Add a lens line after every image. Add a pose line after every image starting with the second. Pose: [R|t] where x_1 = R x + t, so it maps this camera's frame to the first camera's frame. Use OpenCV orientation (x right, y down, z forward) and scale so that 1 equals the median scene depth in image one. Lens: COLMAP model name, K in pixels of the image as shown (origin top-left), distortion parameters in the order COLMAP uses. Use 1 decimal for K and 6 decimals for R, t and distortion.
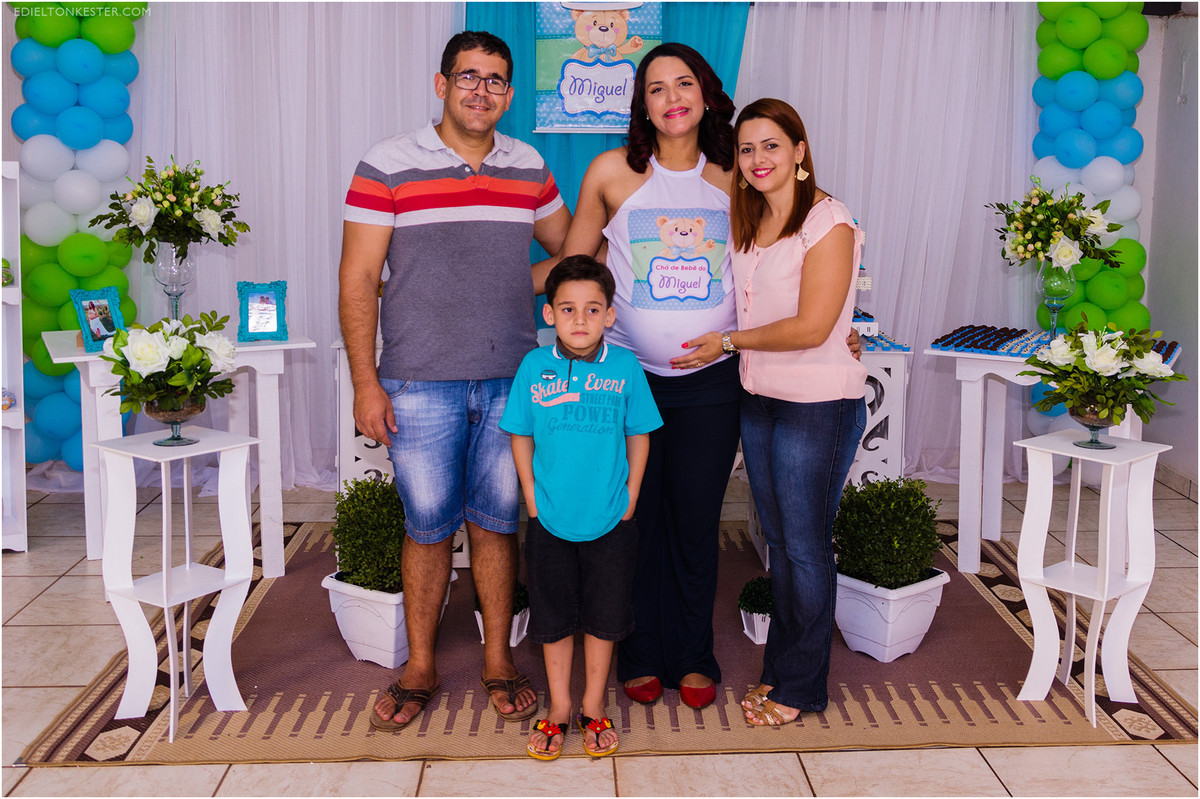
lens RADIAL K [[1259.5, 0, 662.0], [0, 1259.5, 288.4], [0, 0, 1]] dist [-0.004453, 0.006700]
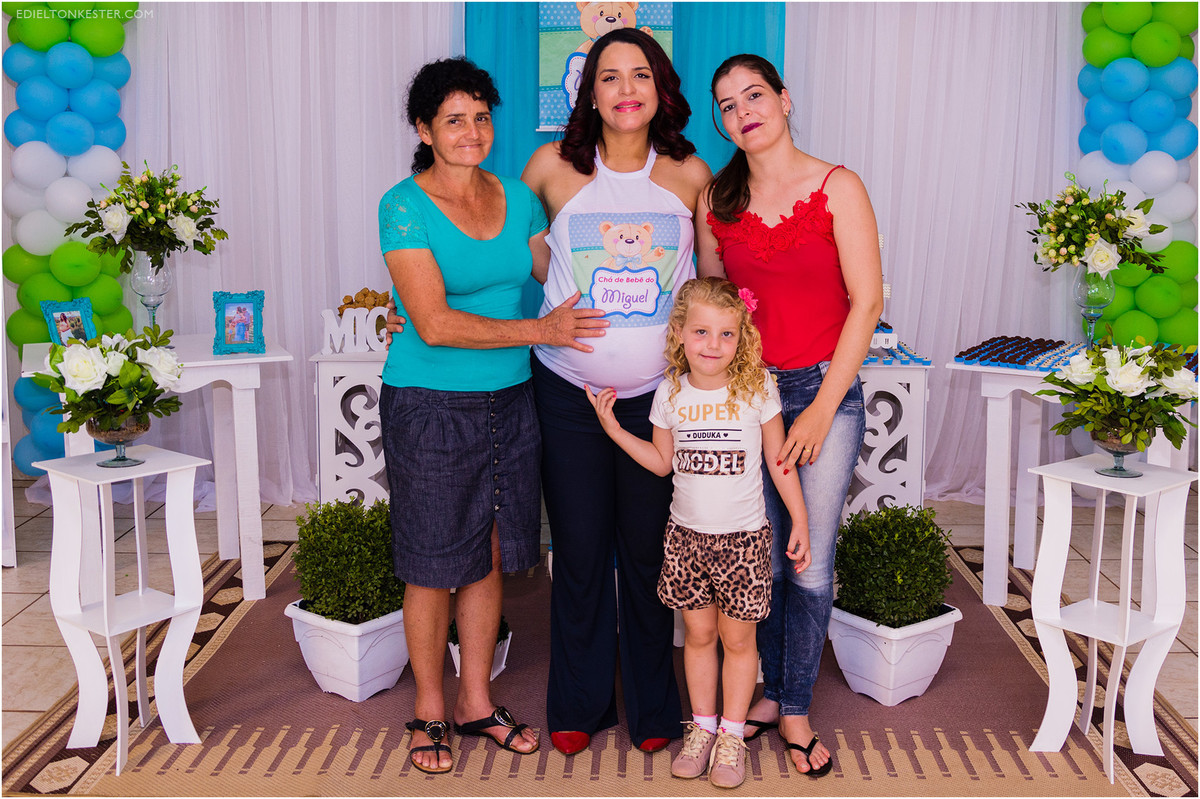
lens RADIAL K [[1287.5, 0, 634.0], [0, 1287.5, 321.9], [0, 0, 1]] dist [-0.064363, 0.038779]
pose [[0.997067, -0.001152, -0.076527, 0.058171], [0.002936, 0.999727, 0.023200, -0.004234], [0.076479, -0.023356, 0.996798, 0.059363]]
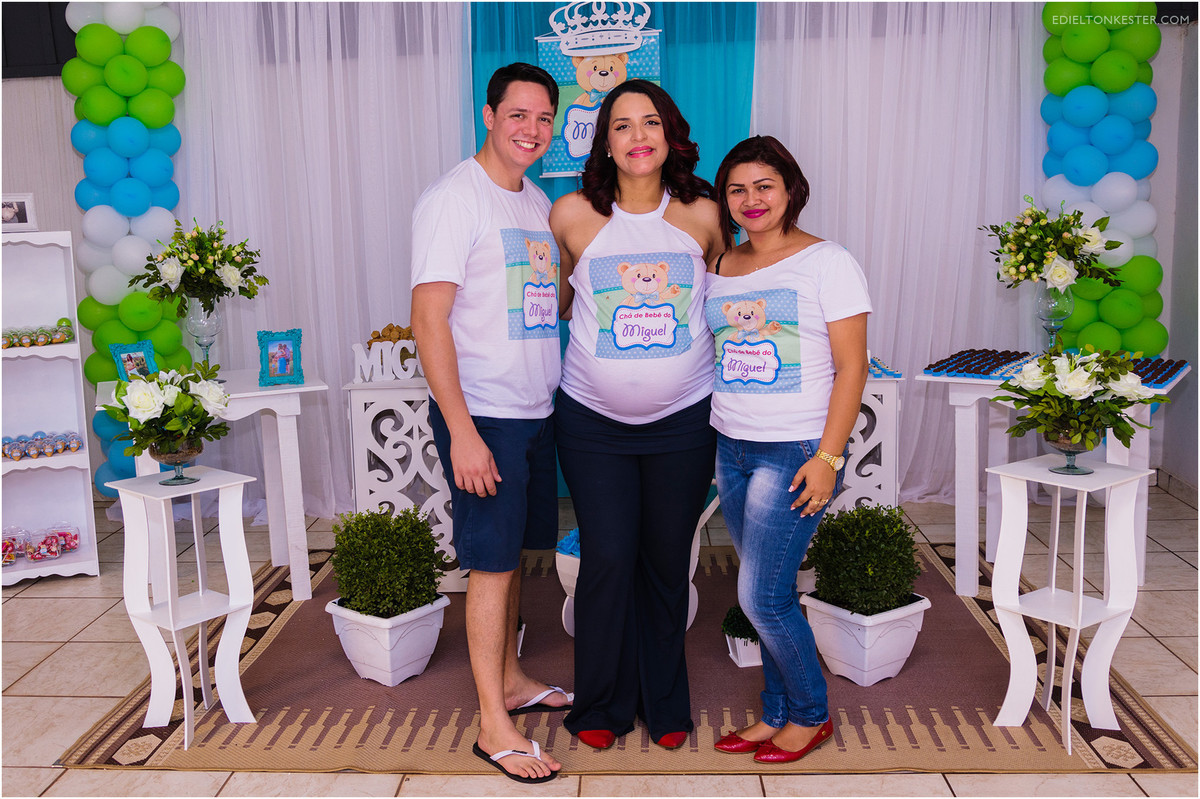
lens RADIAL K [[1176.6, 0, 550.9], [0, 1176.6, 382.0], [0, 0, 1]] dist [-0.055228, 0.040672]
pose [[0.986491, -0.027234, -0.161536, 0.079200], [0.035427, 0.998216, 0.048060, -0.001323], [0.159939, -0.053133, 0.985696, 0.041957]]
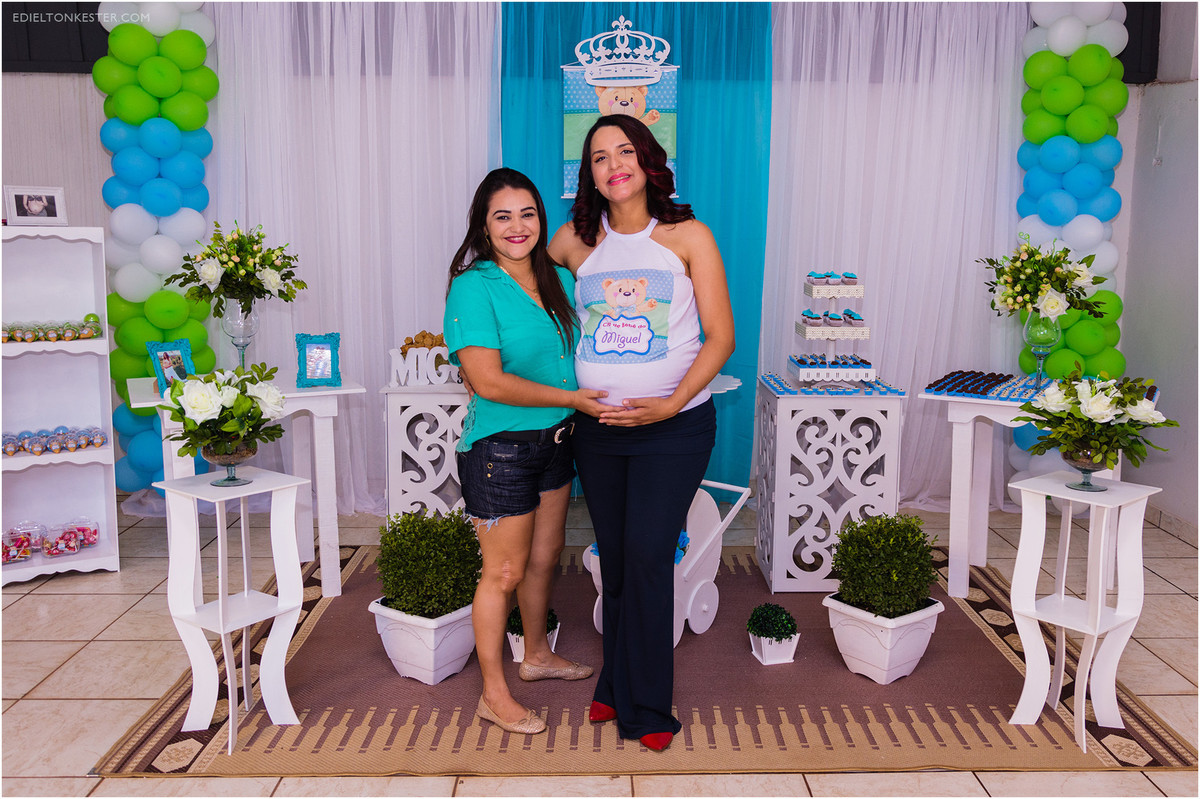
lens RADIAL K [[1056.9, 0, 624.9], [0, 1056.9, 373.1], [0, 0, 1]] dist [-0.000481, 0.006216]
pose [[0.998659, -0.001484, -0.051740, 0.002406], [0.003422, 0.999295, 0.037380, -0.004779], [0.051648, -0.037507, 0.997961, 0.083280]]
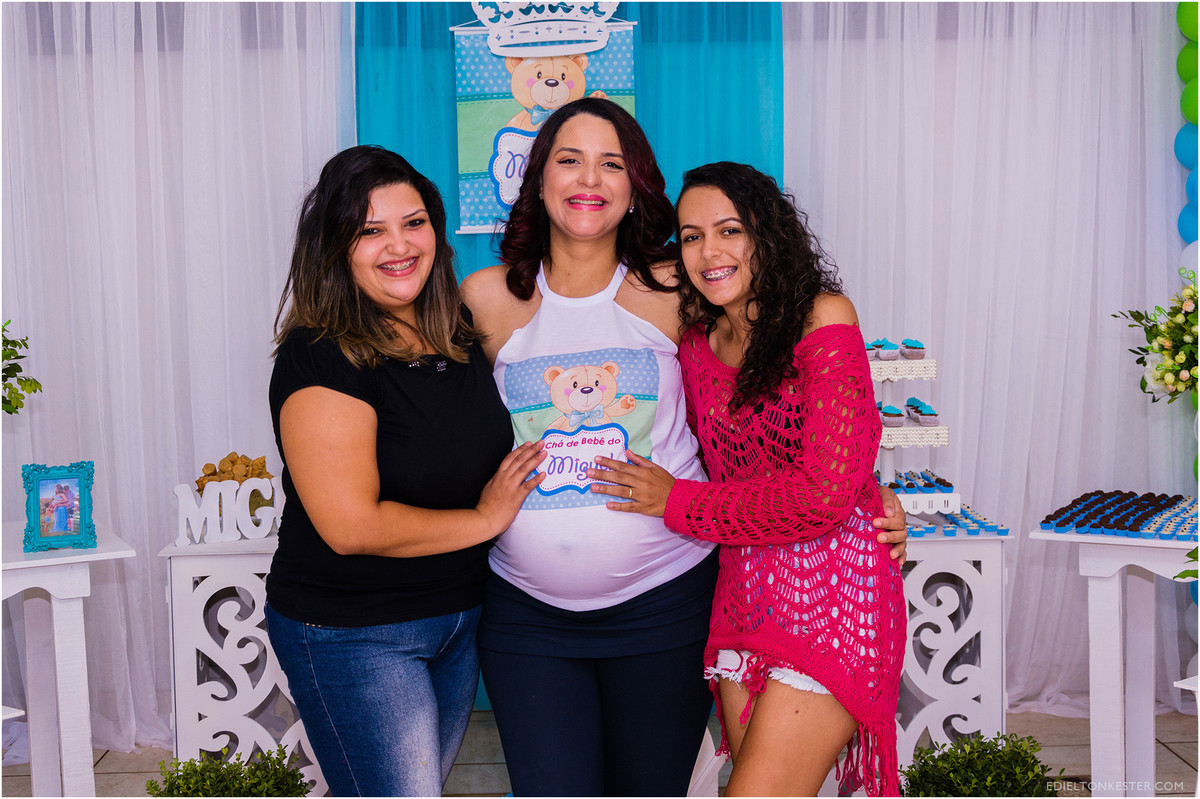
lens RADIAL K [[1636.7, 0, 601.7], [0, 1636.7, 398.8], [0, 0, 1]] dist [-0.018666, 0.026789]
pose [[0.998135, -0.034126, -0.050621, 0.028821], [0.033081, 0.999225, -0.021340, -0.012593], [0.051310, 0.019625, 0.998490, 0.124957]]
